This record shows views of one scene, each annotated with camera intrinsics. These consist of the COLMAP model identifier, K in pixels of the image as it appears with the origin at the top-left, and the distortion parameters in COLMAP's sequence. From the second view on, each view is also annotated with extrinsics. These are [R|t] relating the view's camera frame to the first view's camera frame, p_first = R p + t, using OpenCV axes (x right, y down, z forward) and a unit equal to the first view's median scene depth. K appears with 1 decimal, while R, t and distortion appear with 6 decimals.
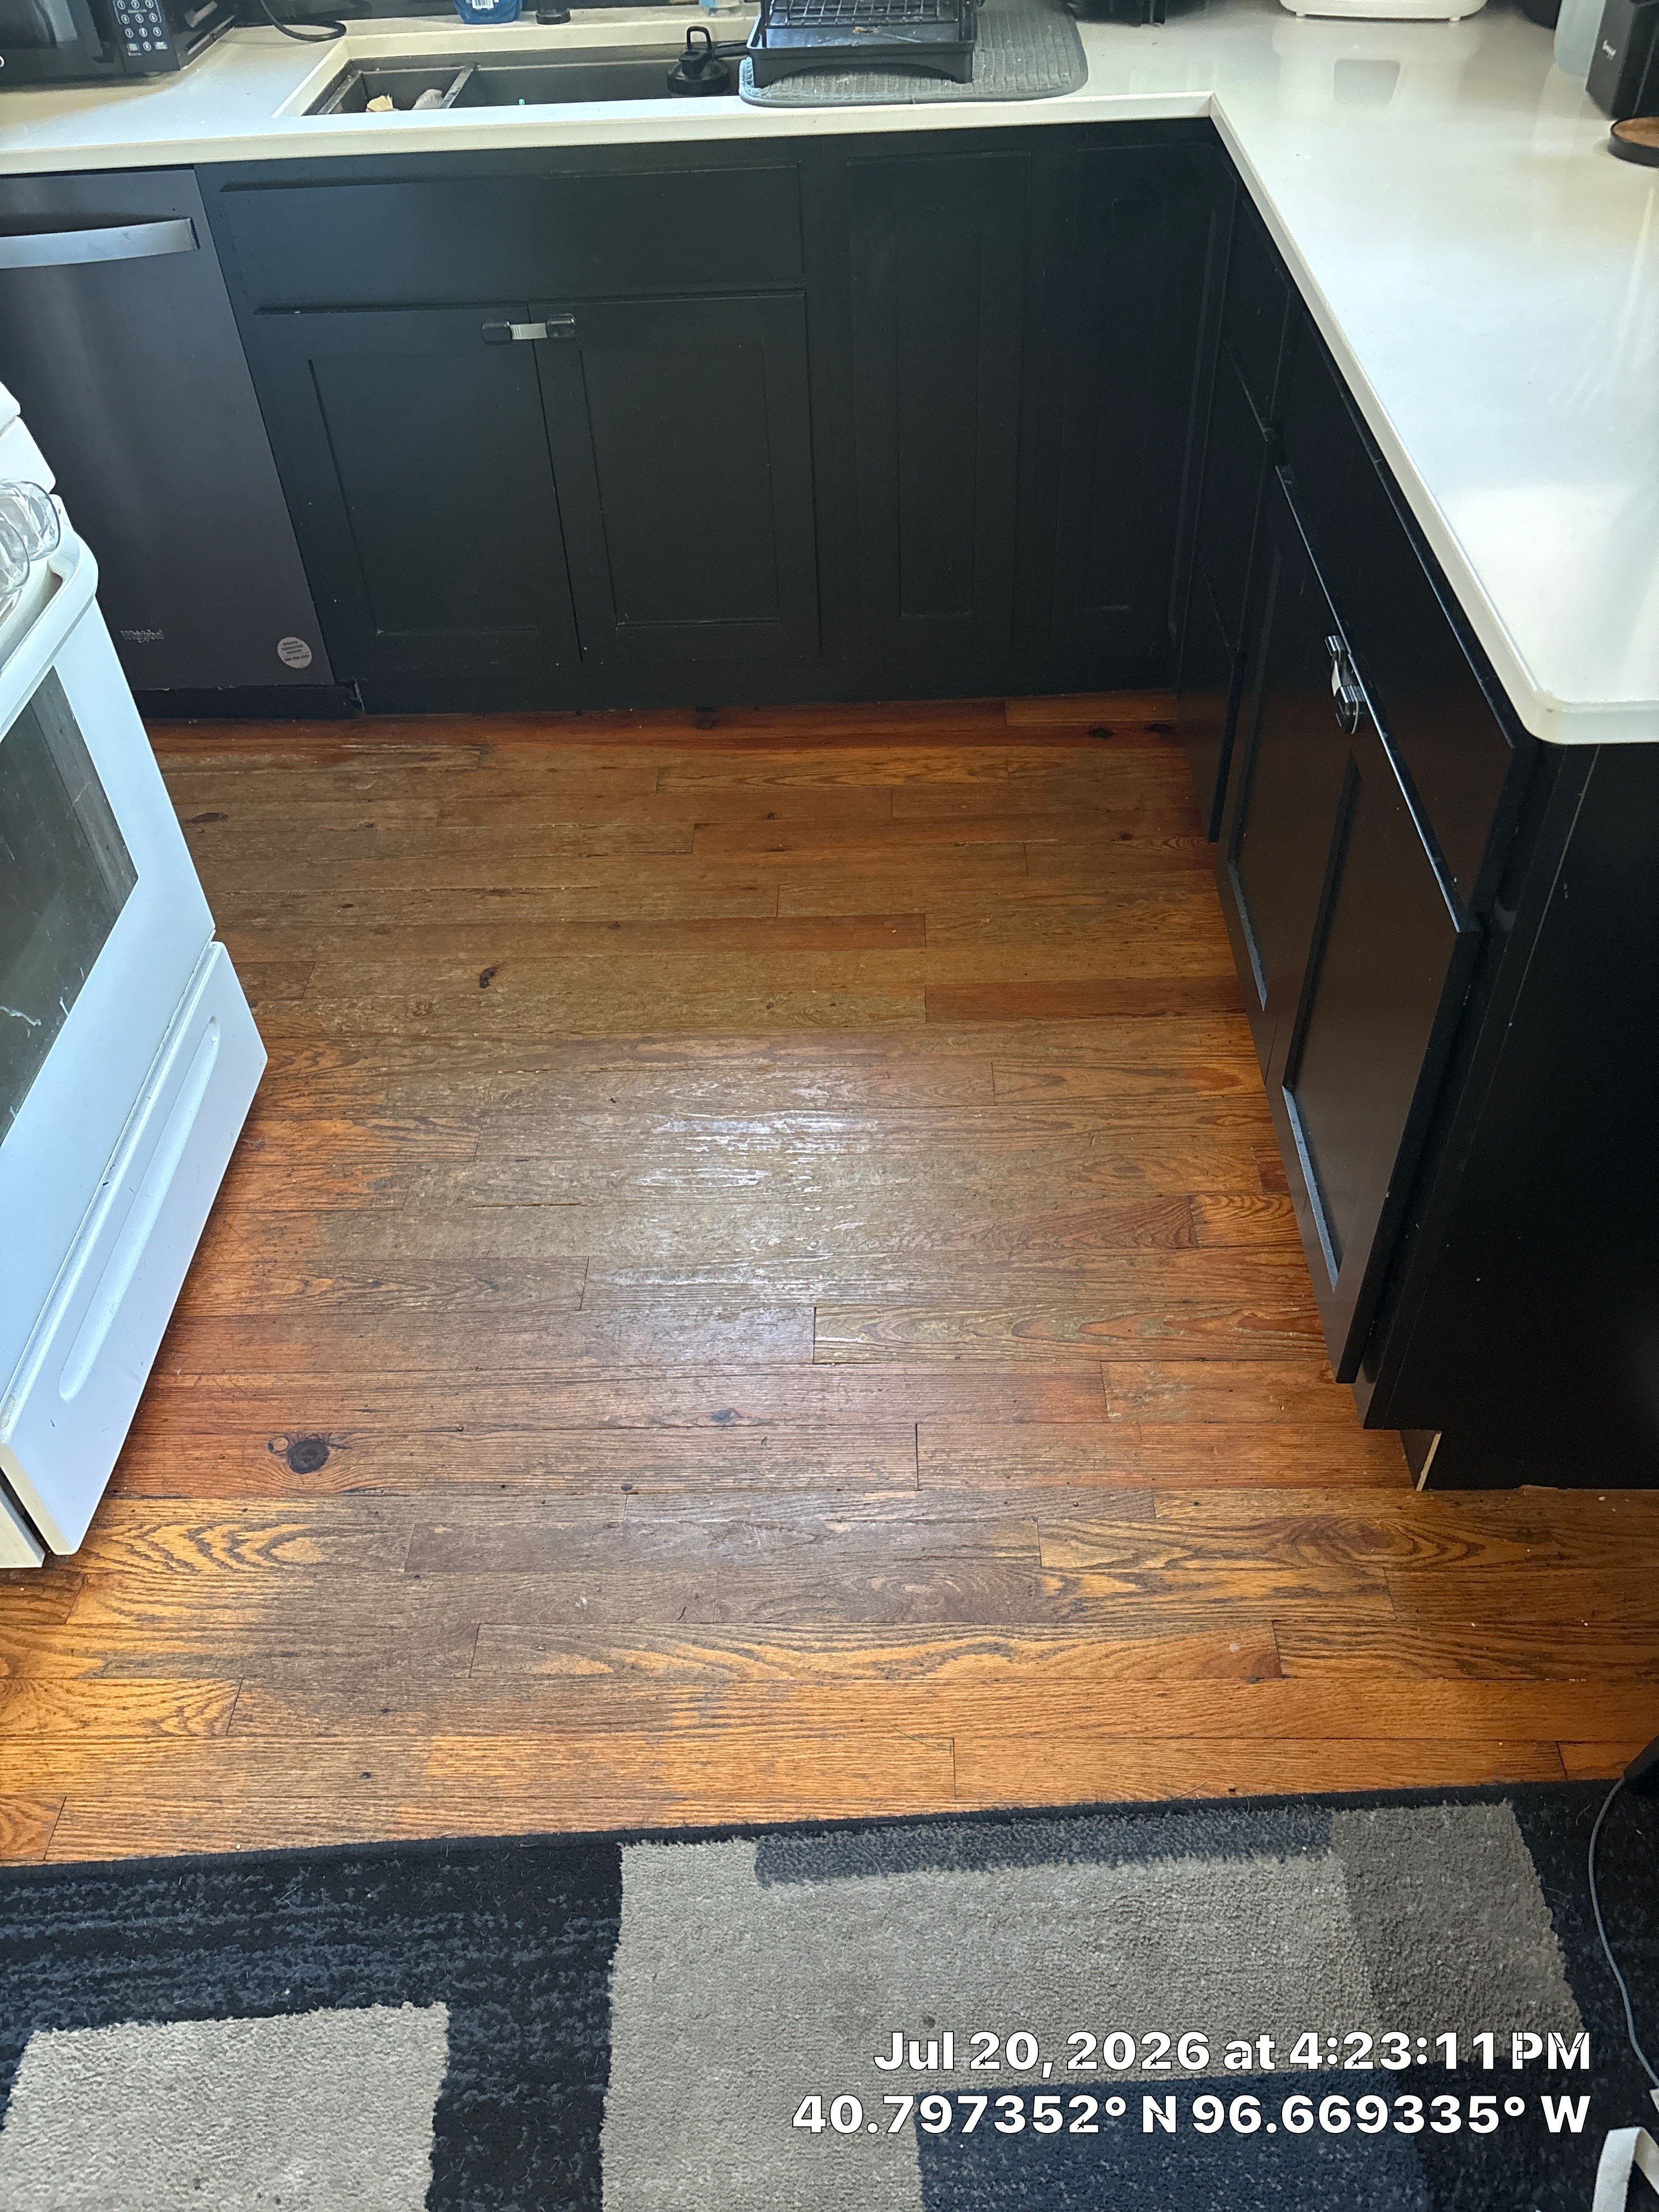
lens RADIAL K [[1670.9, 0, 821.0], [0, 1670.9, 1104.0], [0, 0, 1]] dist [0.059216, -0.063010]
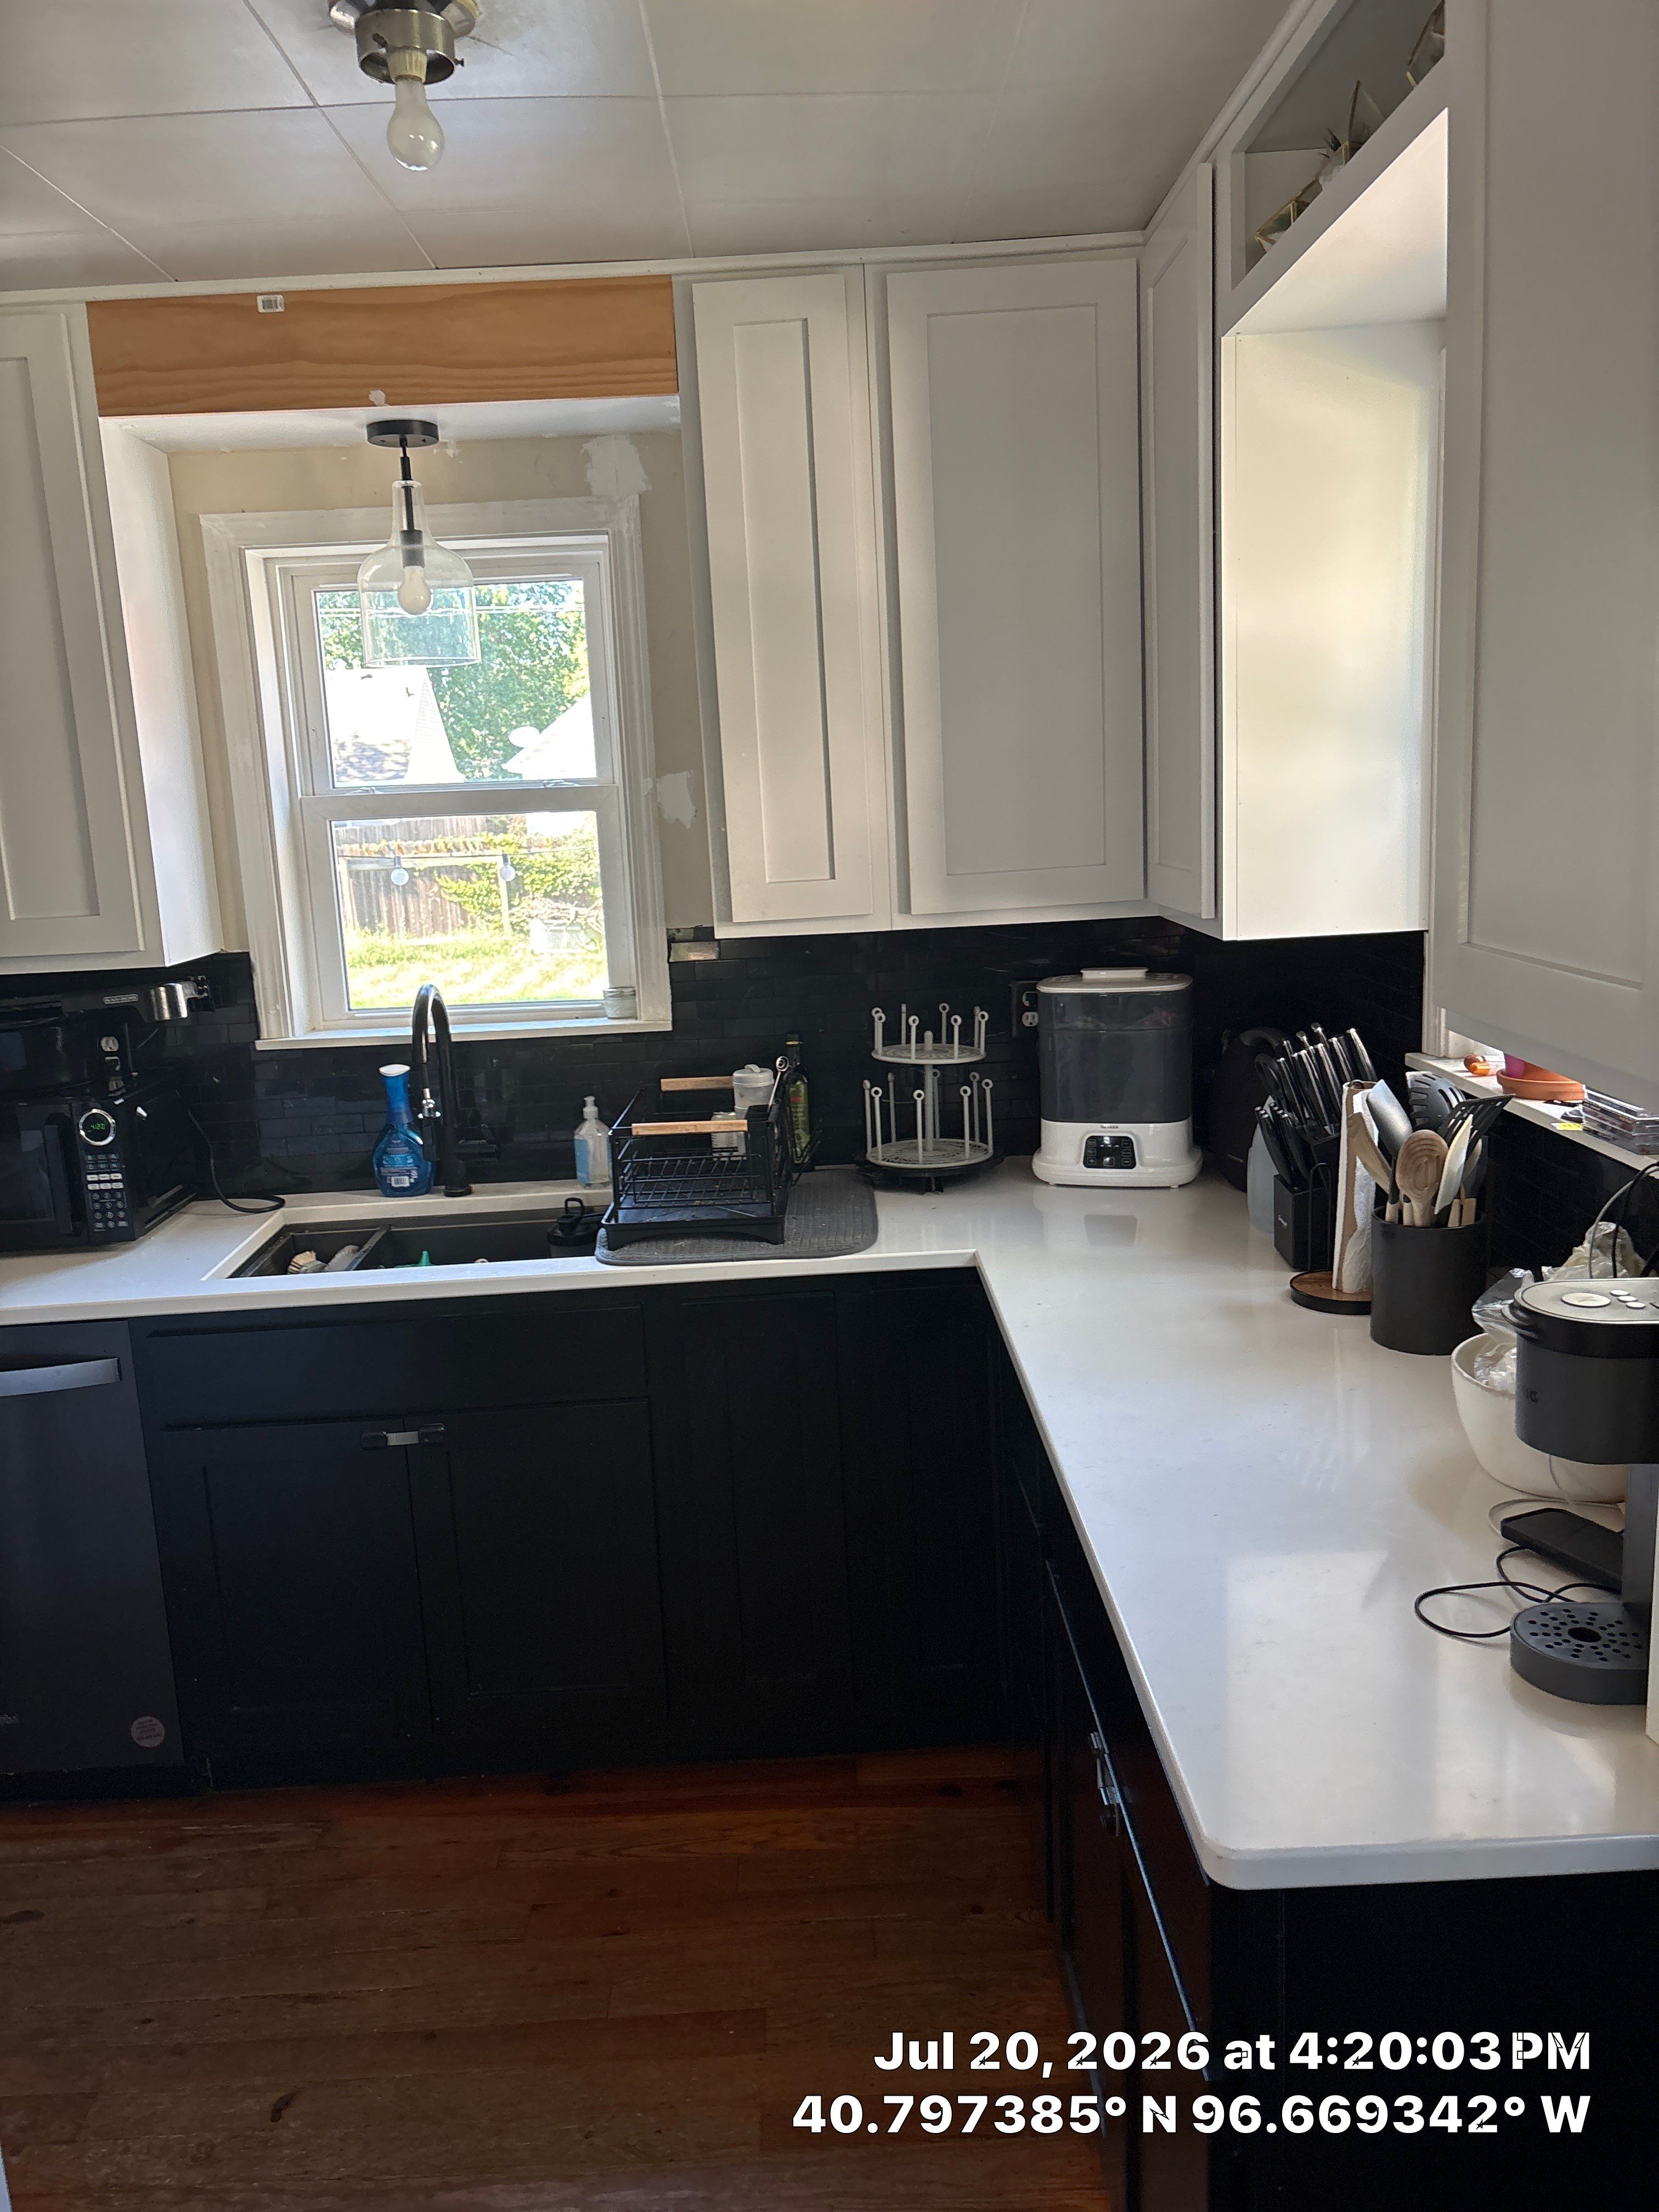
lens RADIAL K [[1670.9, 0, 809.6], [0, 1670.9, 1108.4], [0, 0, 1]] dist [0.059216, -0.063010]
pose [[0.999473, -0.015014, 0.028790, 0.068377], [0.028142, 0.842829, -0.537446, -0.030297], [-0.016196, 0.537973, 0.842807, -0.071415]]
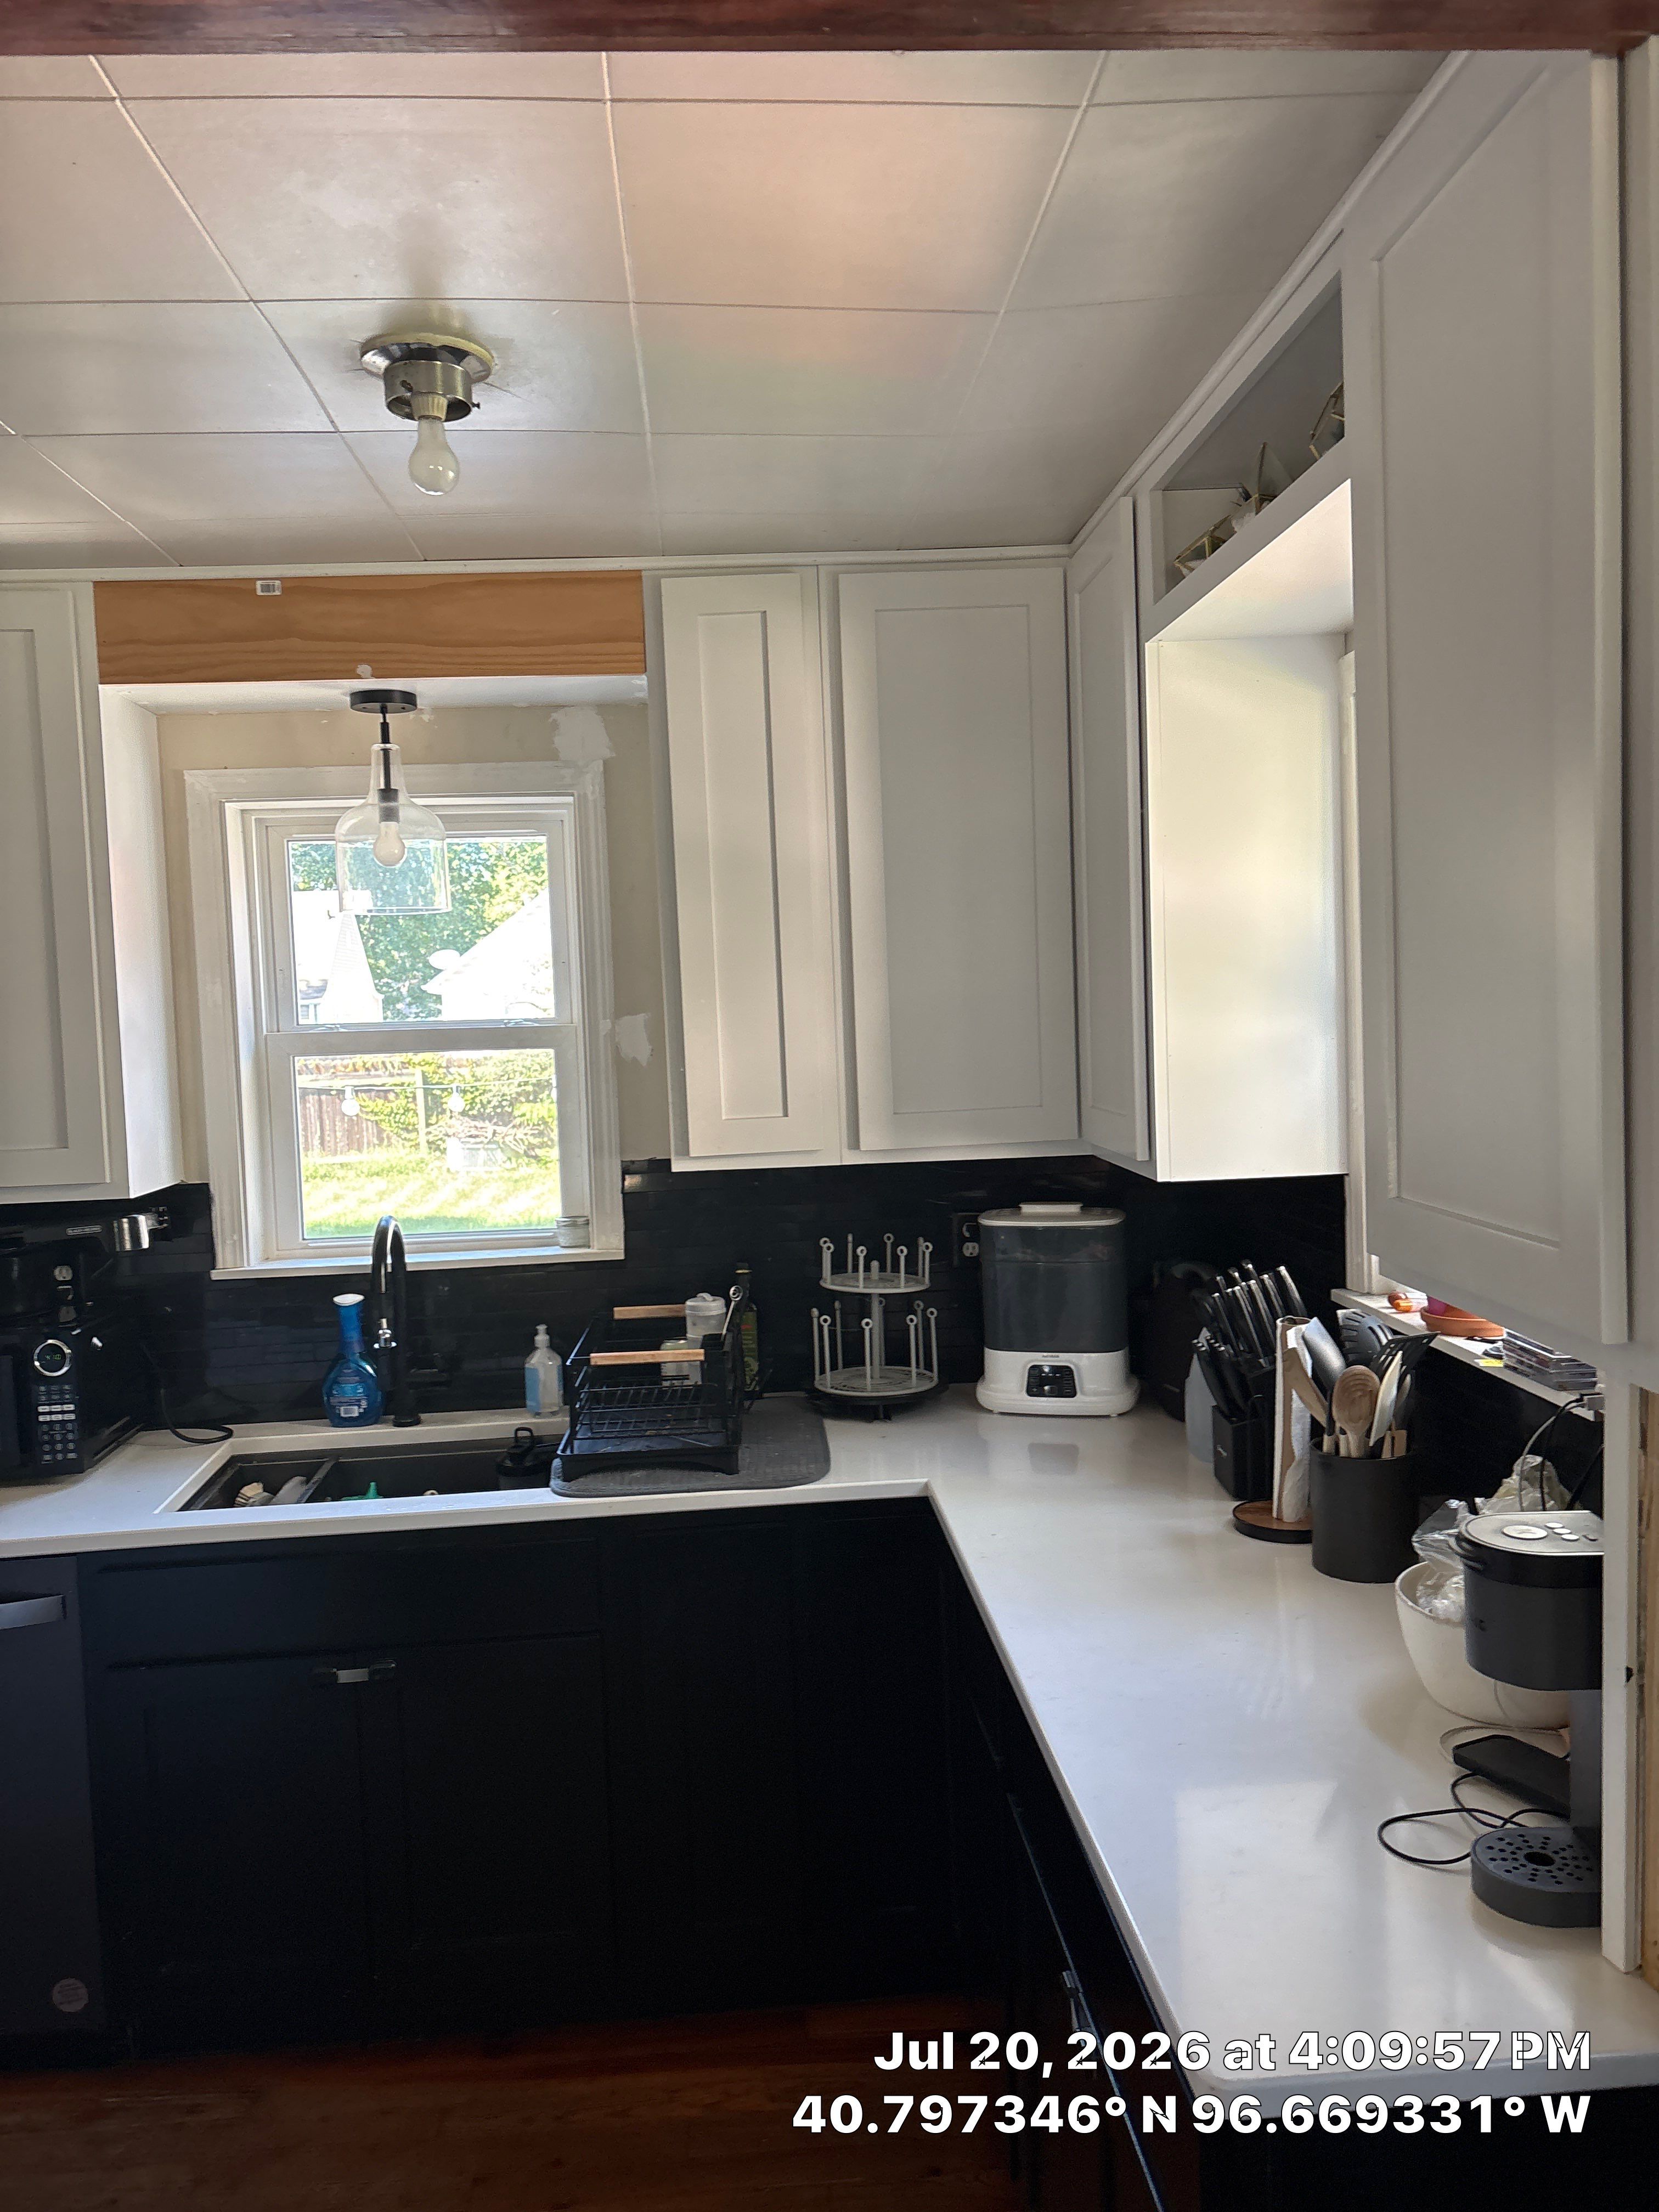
lens RADIAL K [[1670.9, 0, 807.5], [0, 1670.9, 1112.9], [0, 0, 1]] dist [0.059216, -0.063010]
pose [[0.996610, -0.002999, 0.082212, 0.036084], [0.054912, 0.768379, -0.637635, -0.014410], [-0.061258, 0.639988, 0.765939, -0.112904]]
